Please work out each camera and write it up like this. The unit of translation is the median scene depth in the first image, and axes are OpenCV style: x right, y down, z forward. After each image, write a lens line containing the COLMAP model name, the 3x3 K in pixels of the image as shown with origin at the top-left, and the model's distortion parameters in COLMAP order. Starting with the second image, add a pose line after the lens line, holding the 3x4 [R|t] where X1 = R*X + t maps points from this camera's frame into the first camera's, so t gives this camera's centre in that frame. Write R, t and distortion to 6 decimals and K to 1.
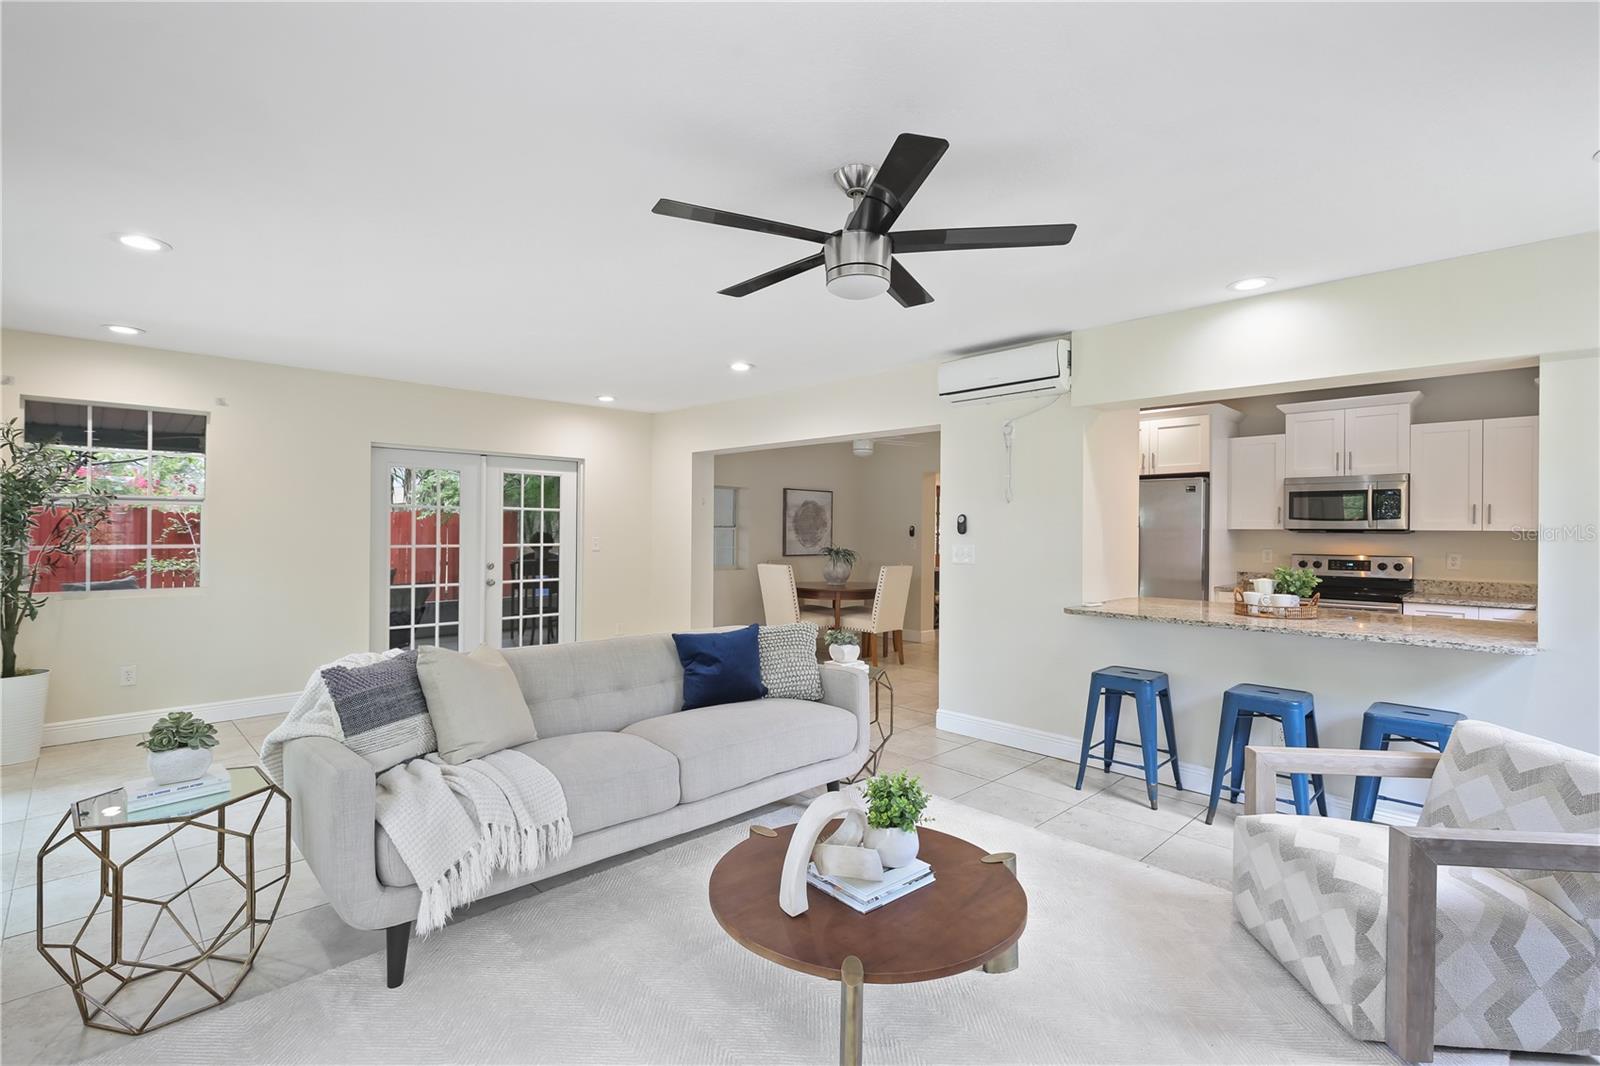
lens RADIAL K [[736.3, 0, 789.9], [0, 736.3, 530.7], [0, 0, 1]] dist [0.004535, -0.000945]
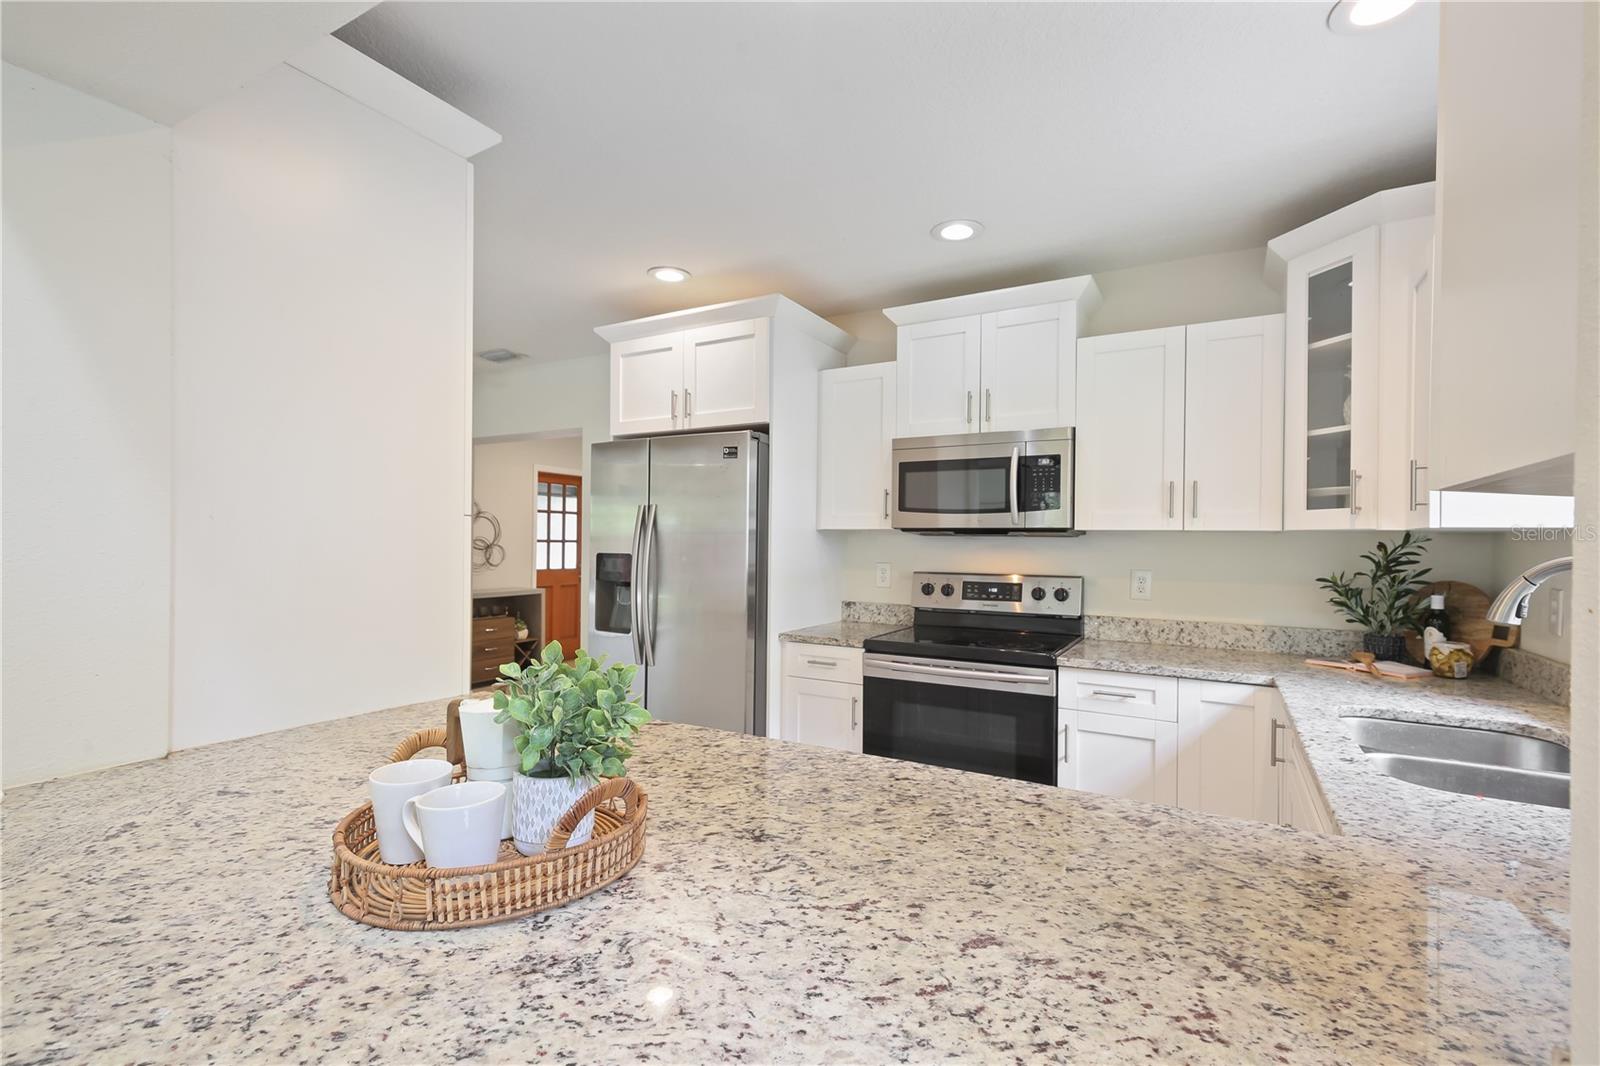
lens RADIAL K [[736.3, 0, 783.1], [0, 736.3, 546.2], [0, 0, 1]] dist [0.004535, -0.000945]
pose [[0.964084, -0.001607, 0.265592, 0.459231], [-0.001079, 0.999950, 0.009970, 0.005874], [-0.265595, -0.009899, 0.964034, 0.500688]]
